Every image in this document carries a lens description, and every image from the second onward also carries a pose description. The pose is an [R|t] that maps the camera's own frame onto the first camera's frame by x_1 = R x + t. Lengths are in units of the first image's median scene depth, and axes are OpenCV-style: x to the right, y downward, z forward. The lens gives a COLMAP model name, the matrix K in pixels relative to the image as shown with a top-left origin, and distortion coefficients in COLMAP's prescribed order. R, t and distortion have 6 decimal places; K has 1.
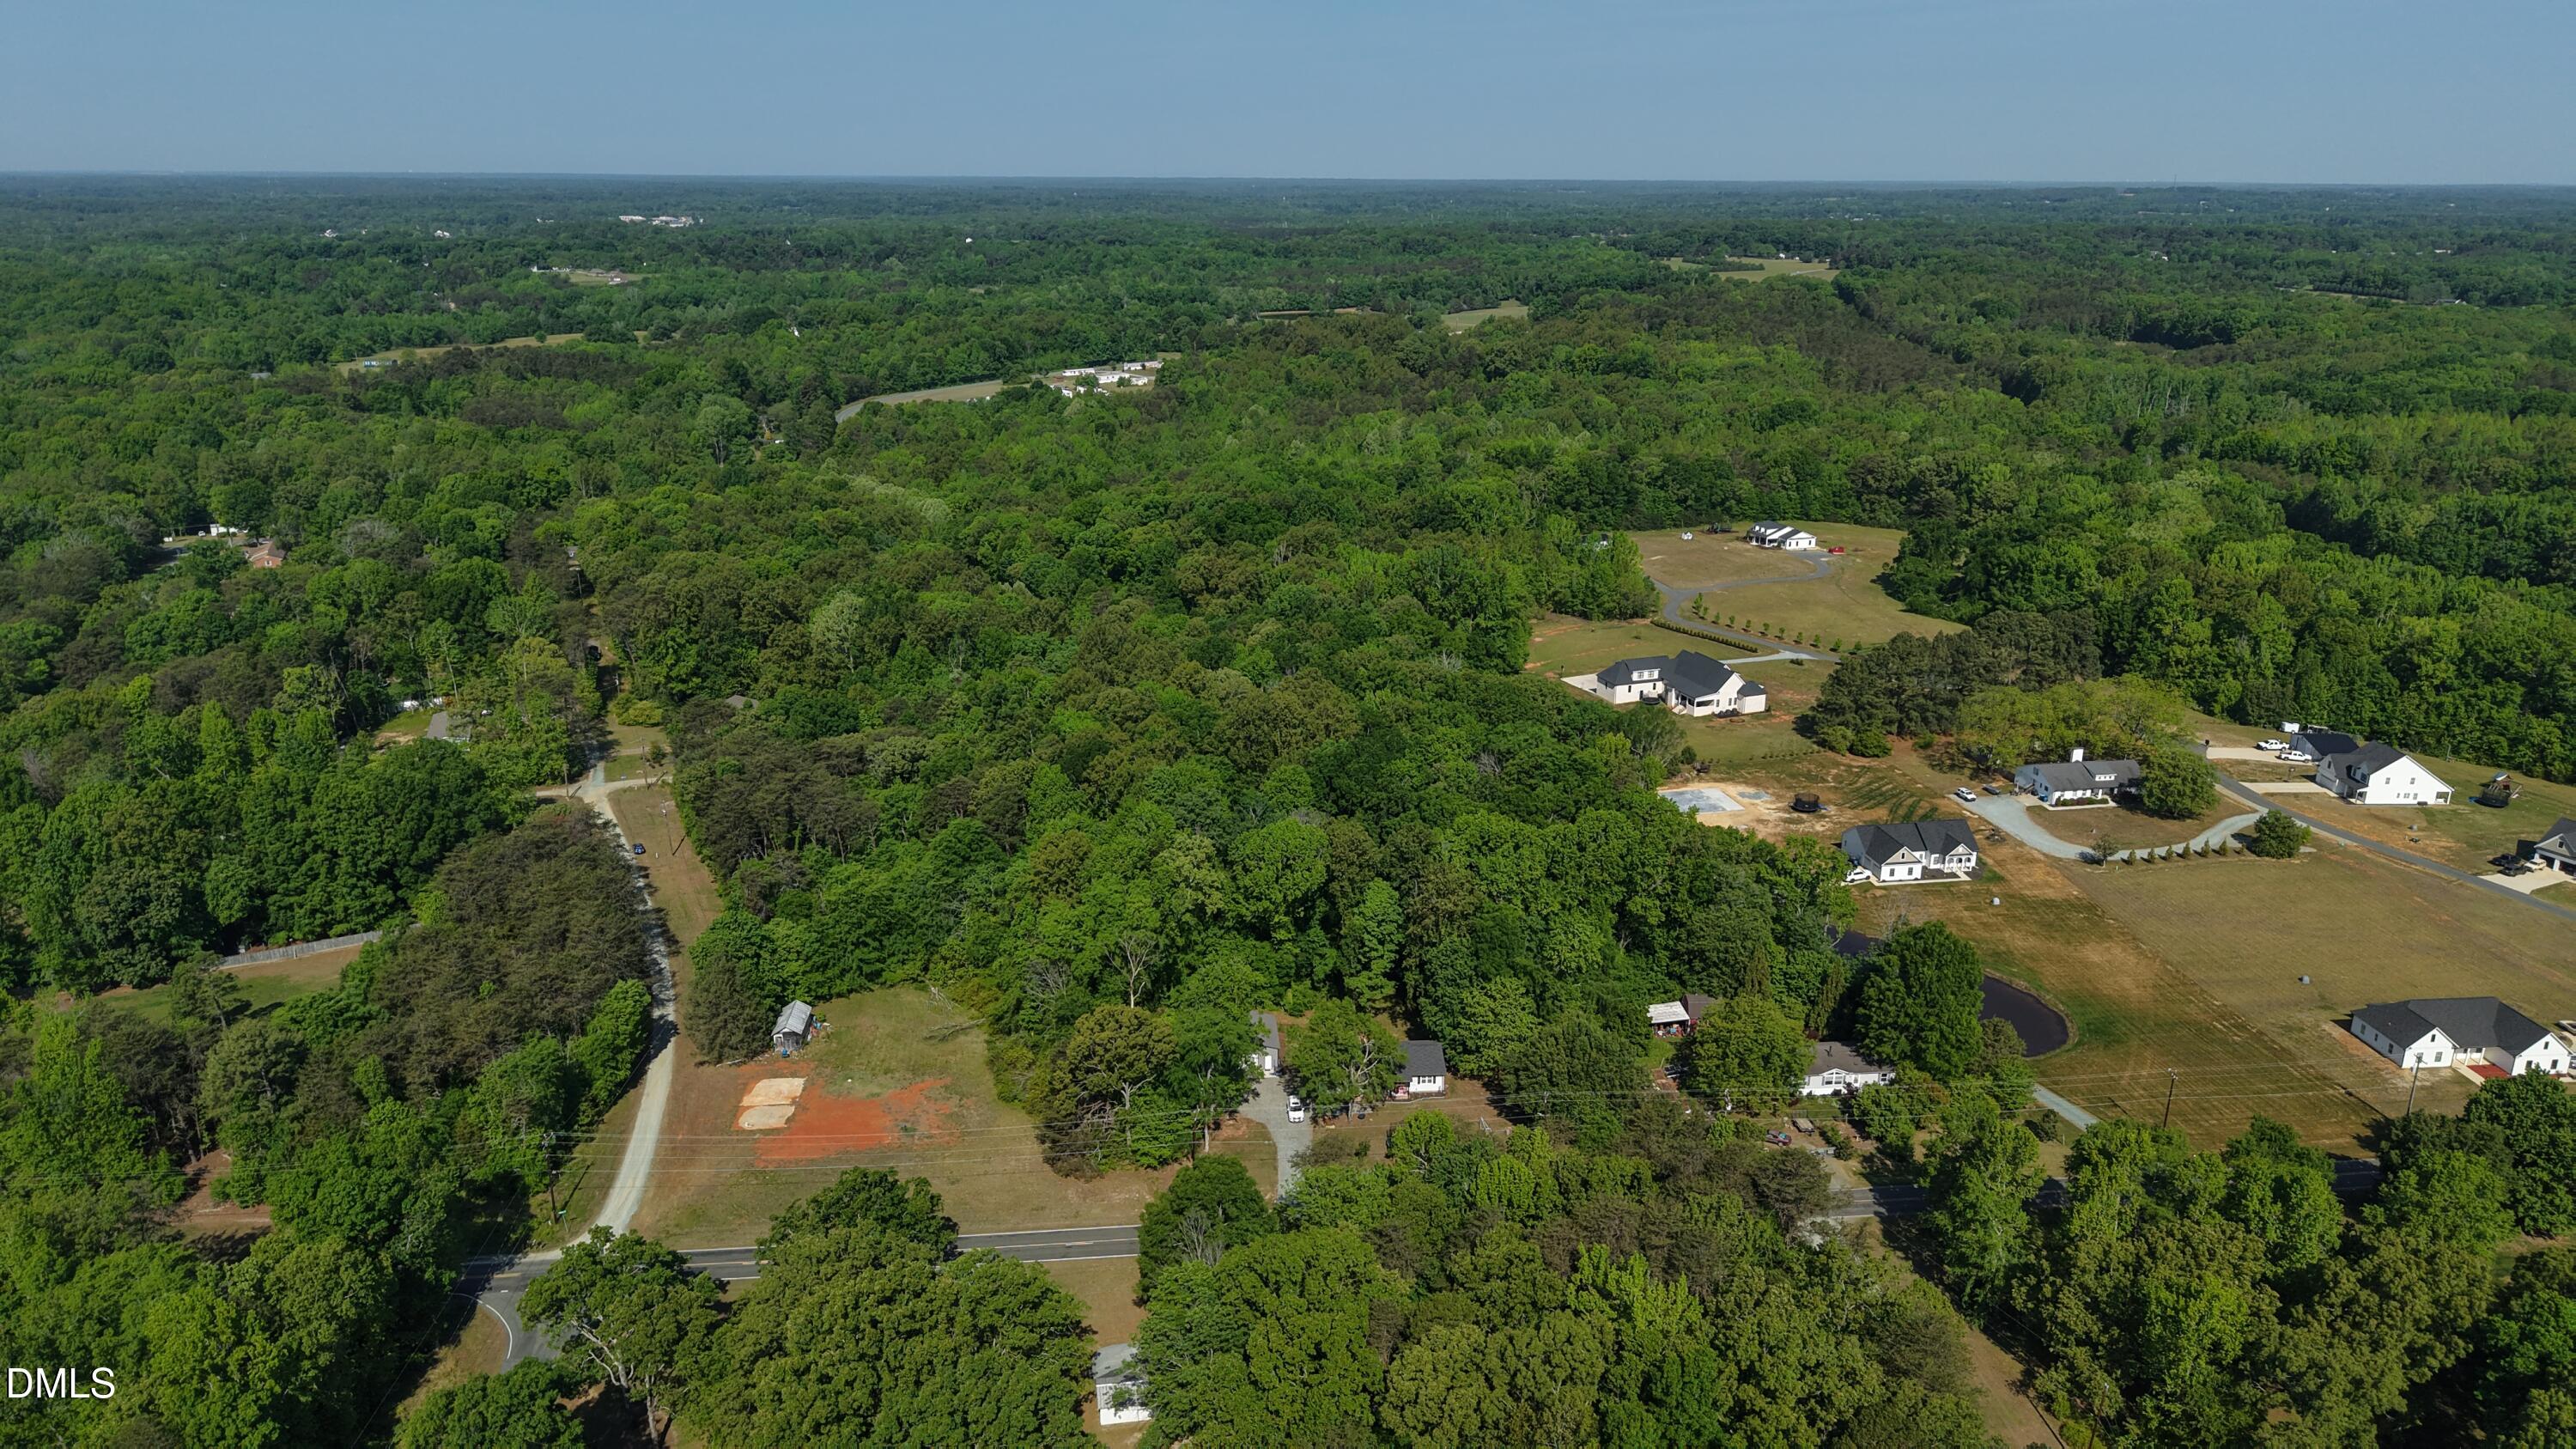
lens RADIAL K [[1673.9, 0, 1287.5], [0, 1673.9, 720.1], [0, 0, 1]] dist [-0.001167, -0.015861]
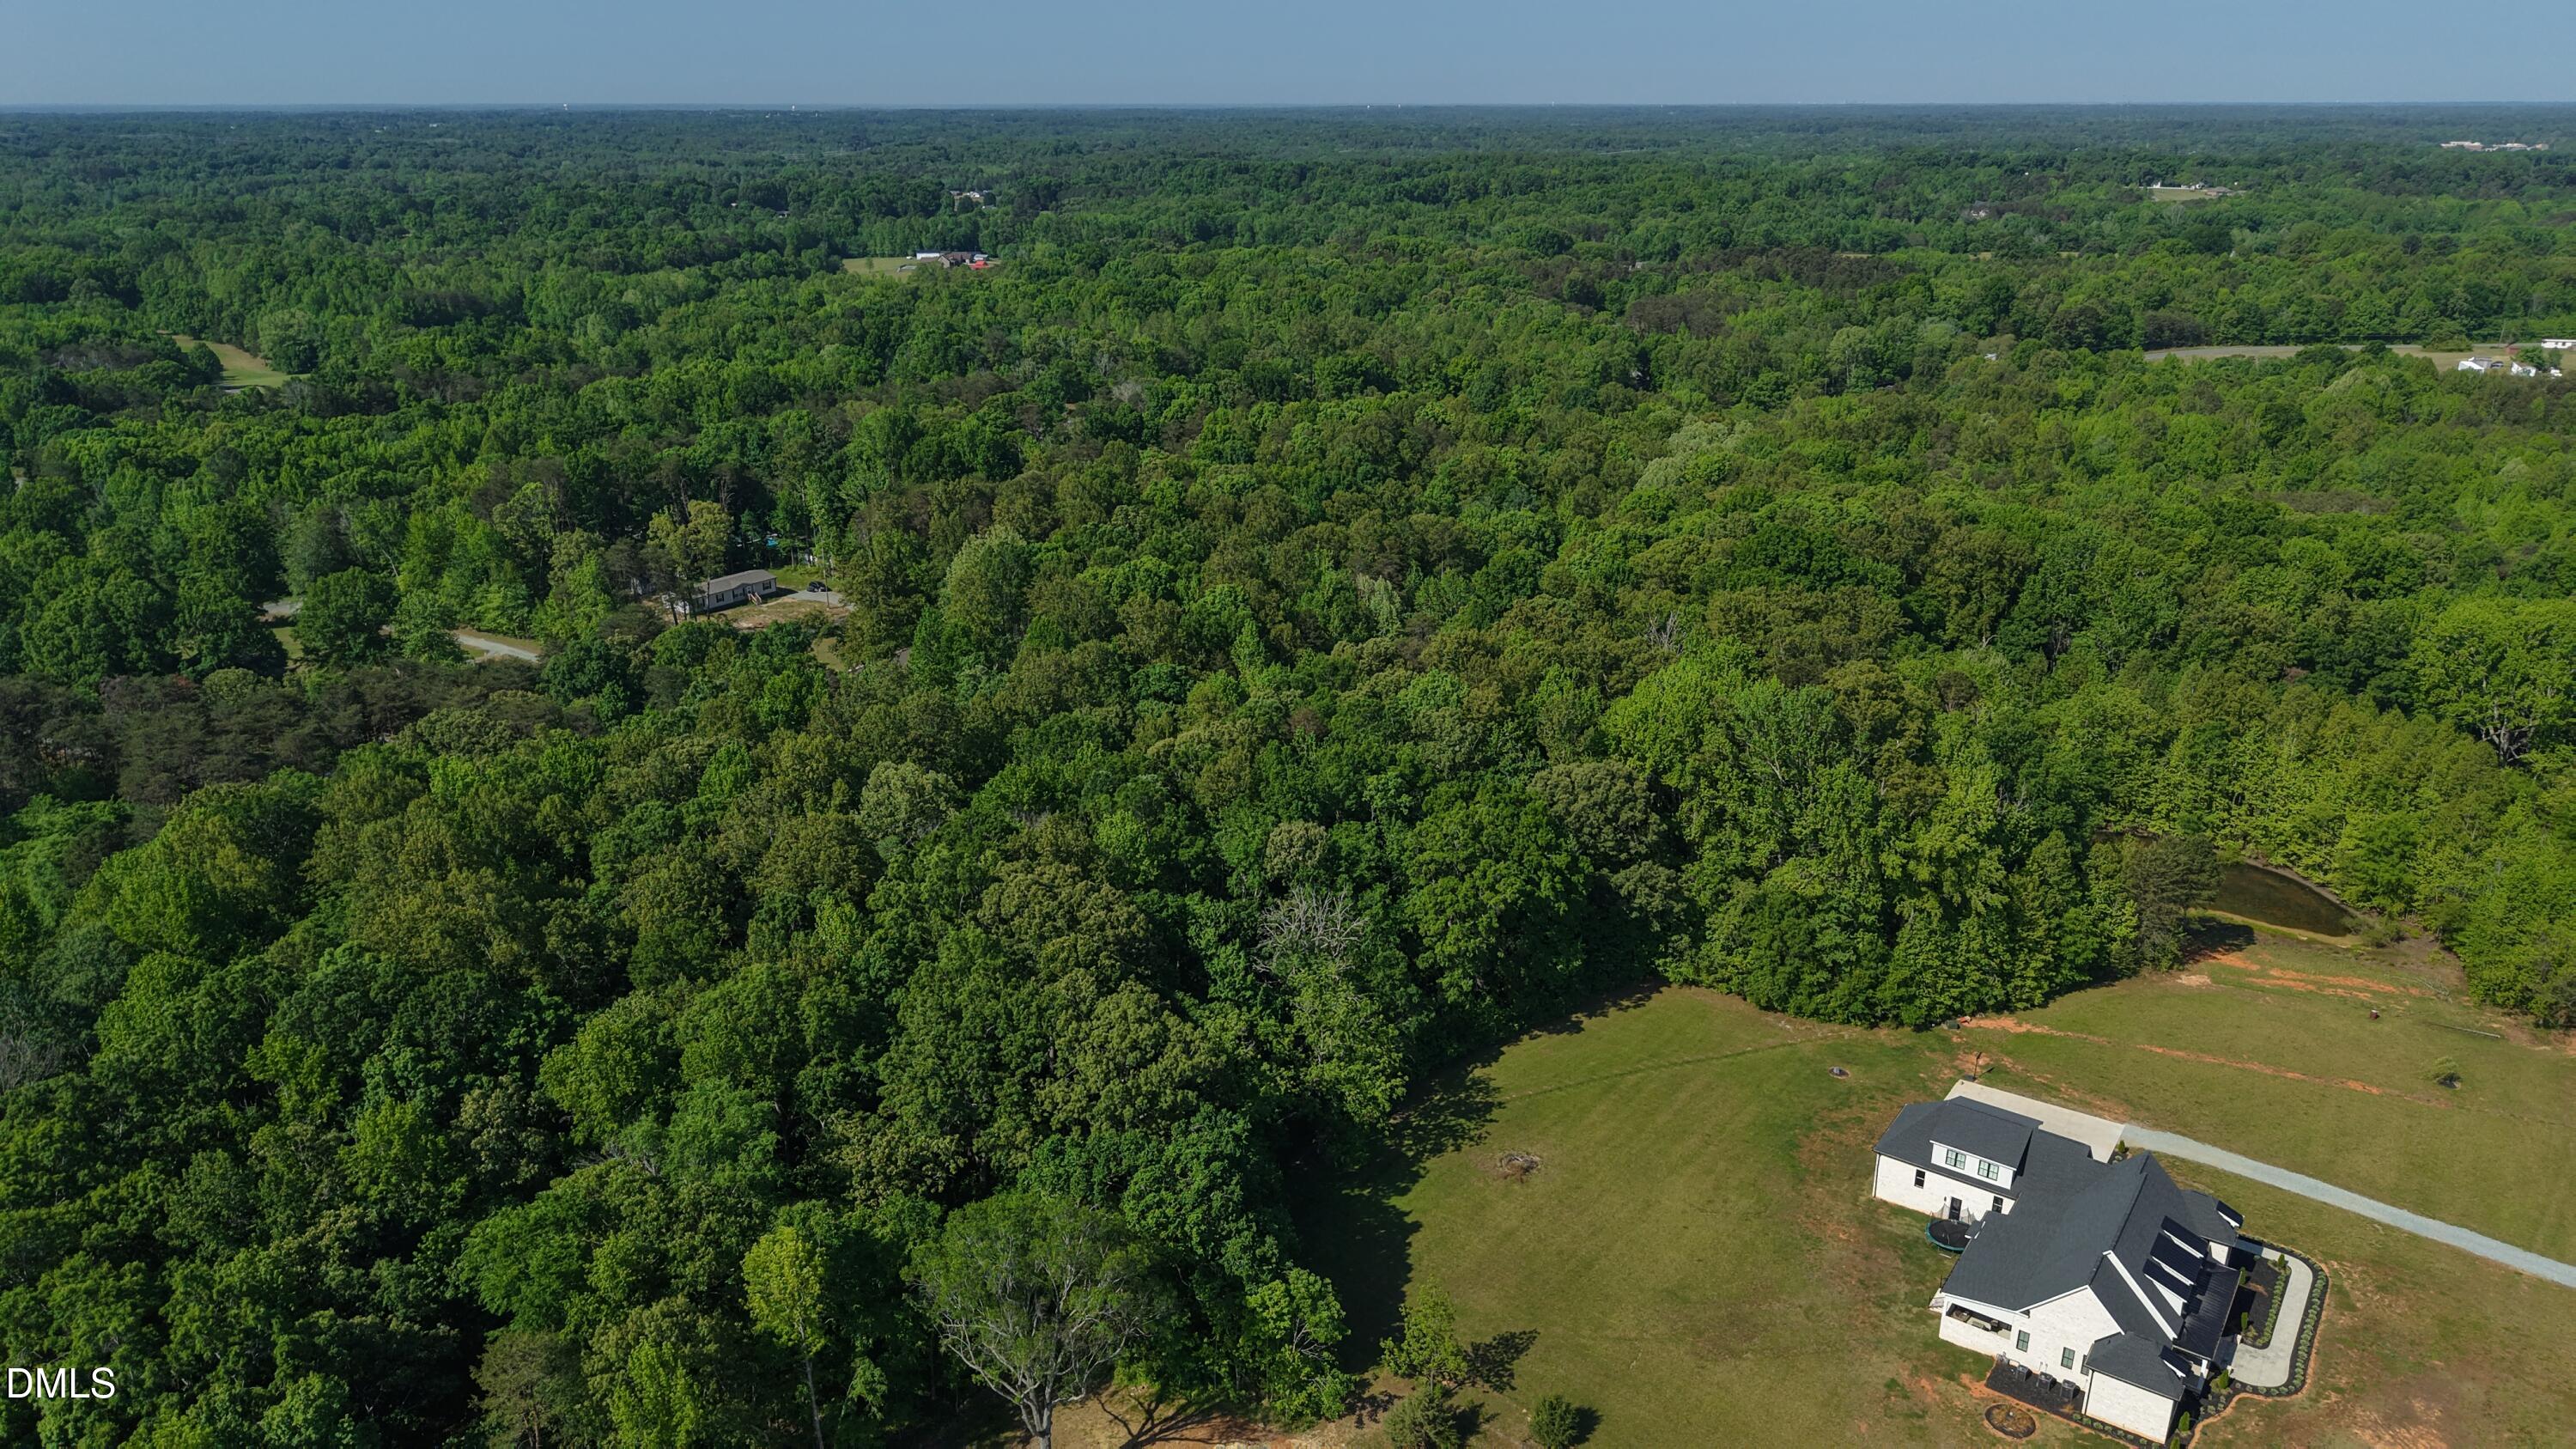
lens RADIAL K [[1673.9, 0, 1285.1], [0, 1673.9, 725.6], [0, 0, 1]] dist [-0.001167, -0.015861]
pose [[0.544045, 0.278277, -0.791566, 0.225400], [-0.245051, 0.954967, 0.167297, -0.081754], [0.802475, 0.102957, 0.587737, 0.371314]]
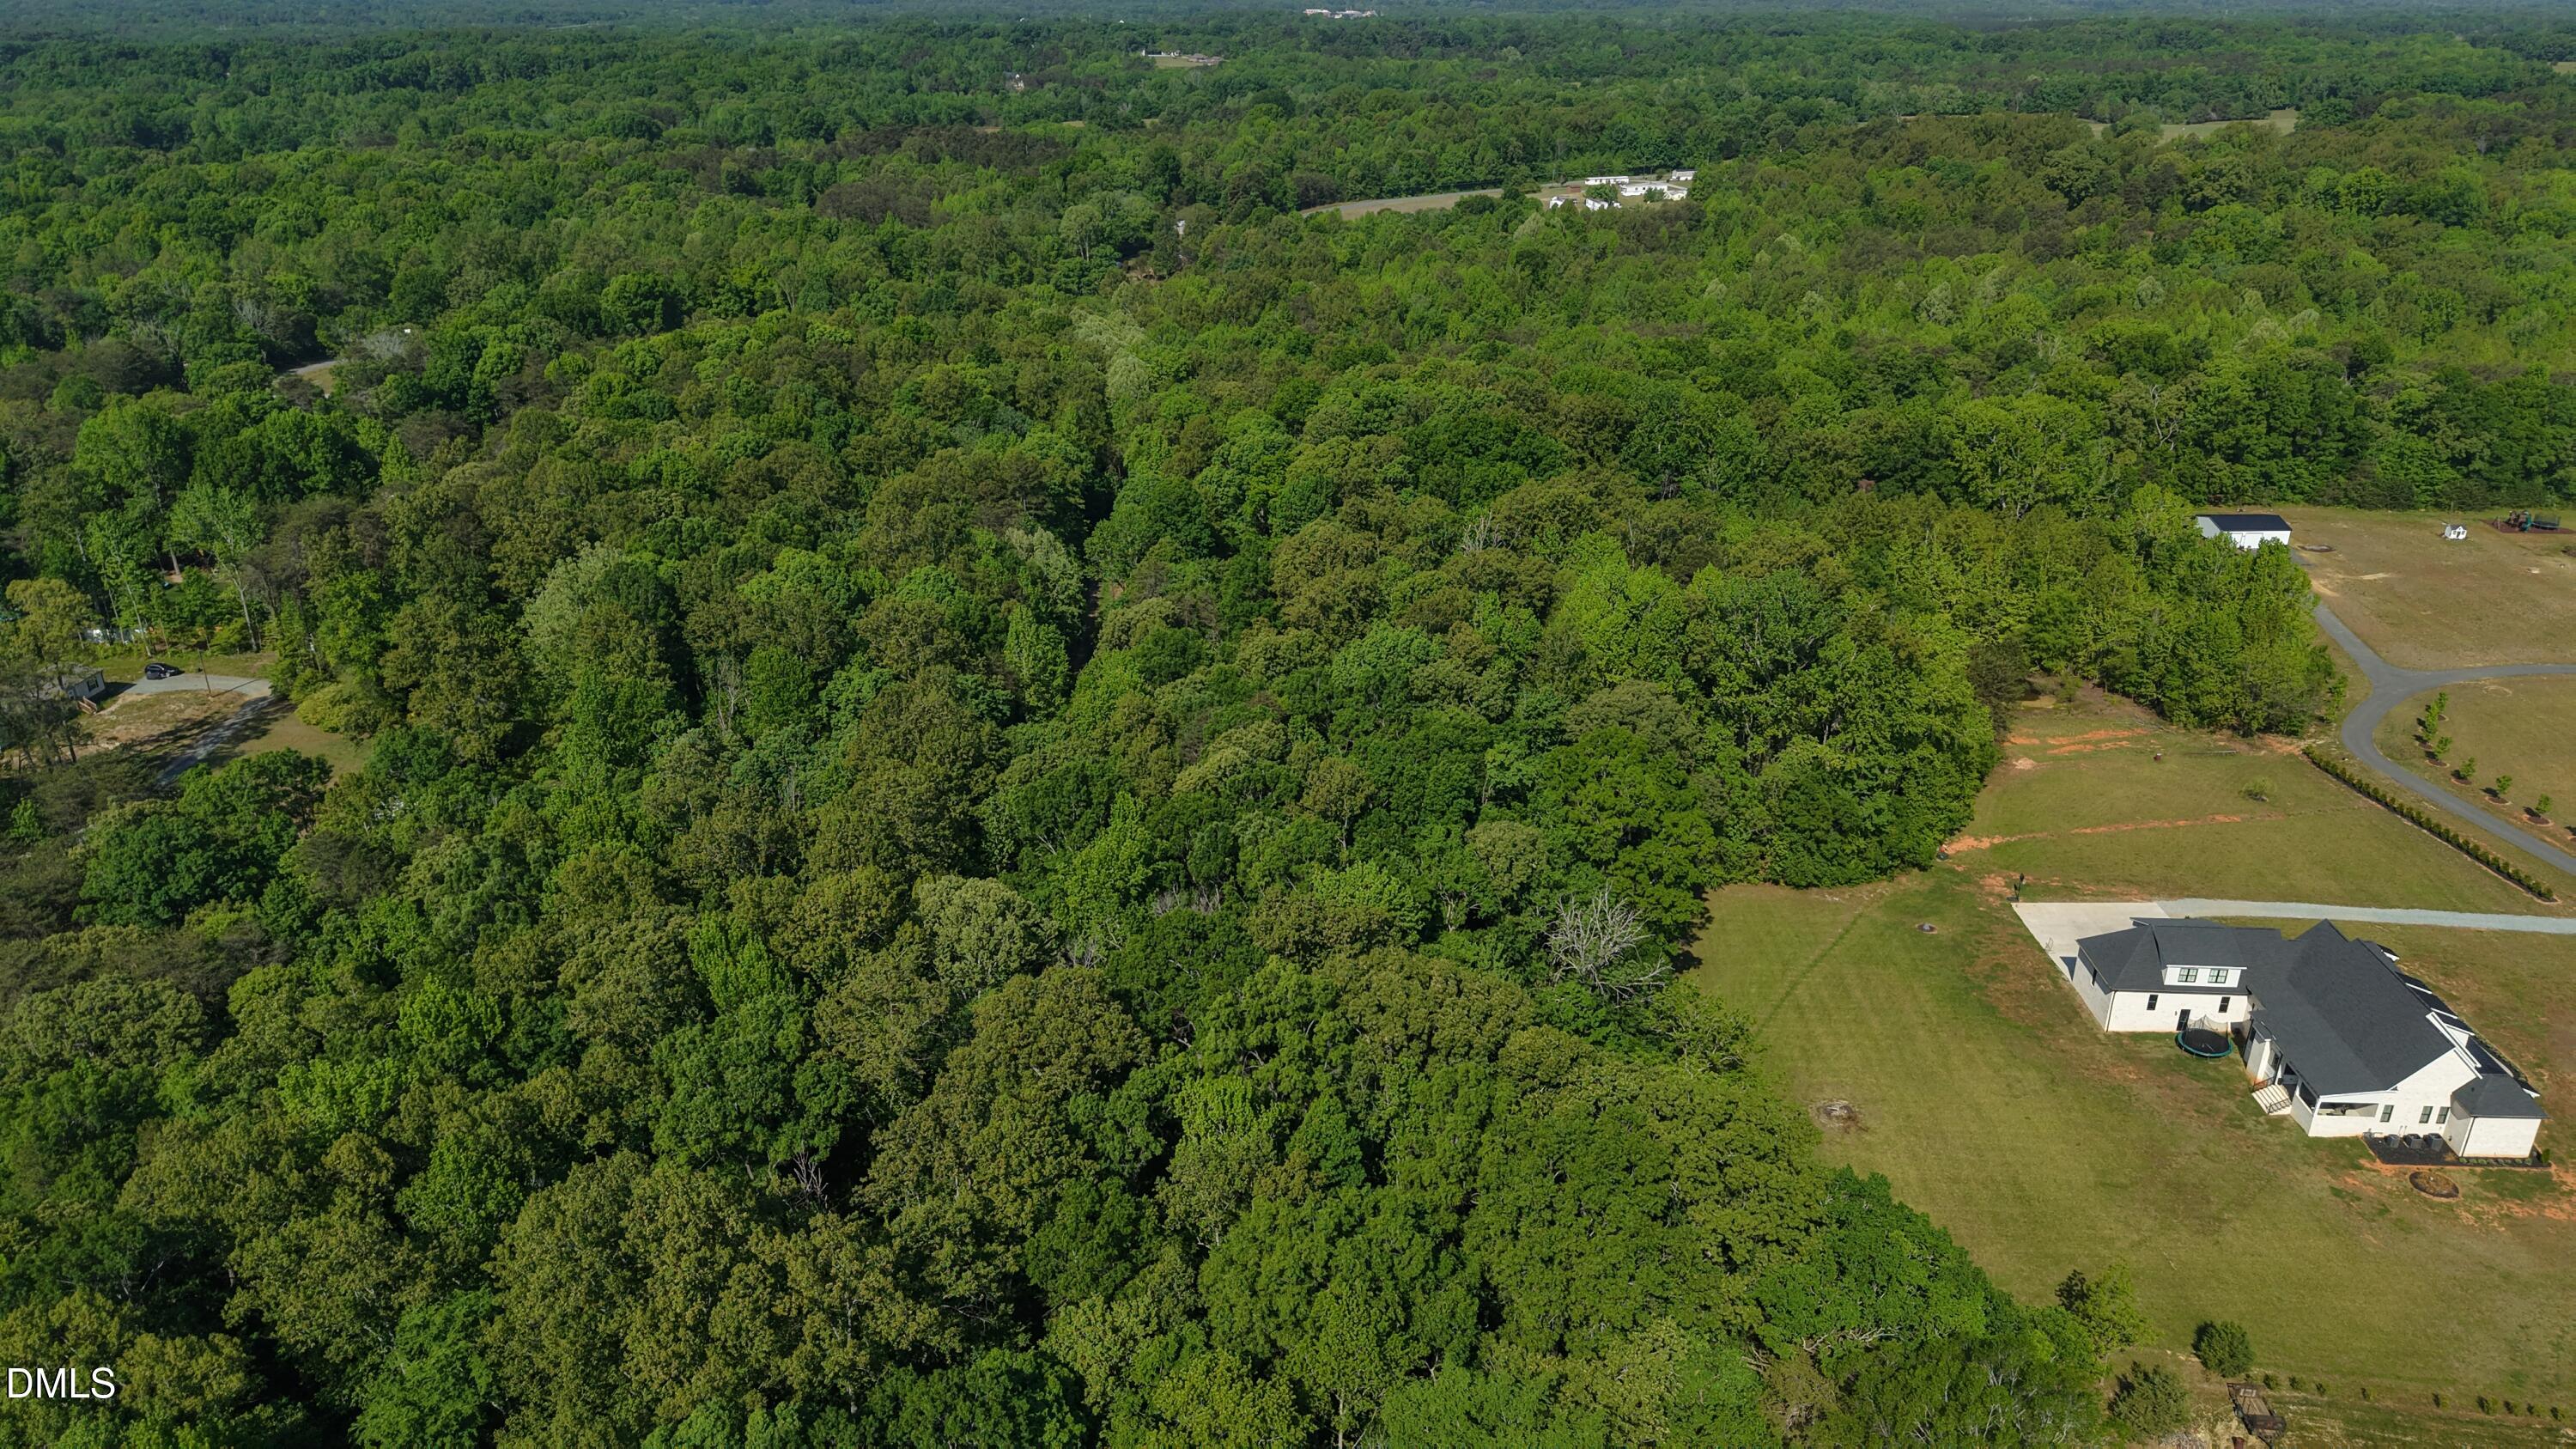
lens RADIAL K [[1673.9, 0, 1294.9], [0, 1673.9, 727.3], [0, 0, 1]] dist [-0.001167, -0.015861]
pose [[0.920449, 0.154448, -0.359054, 0.084550], [-0.114855, 0.984940, 0.129238, -0.063648], [0.373607, -0.077718, 0.924325, 0.316143]]
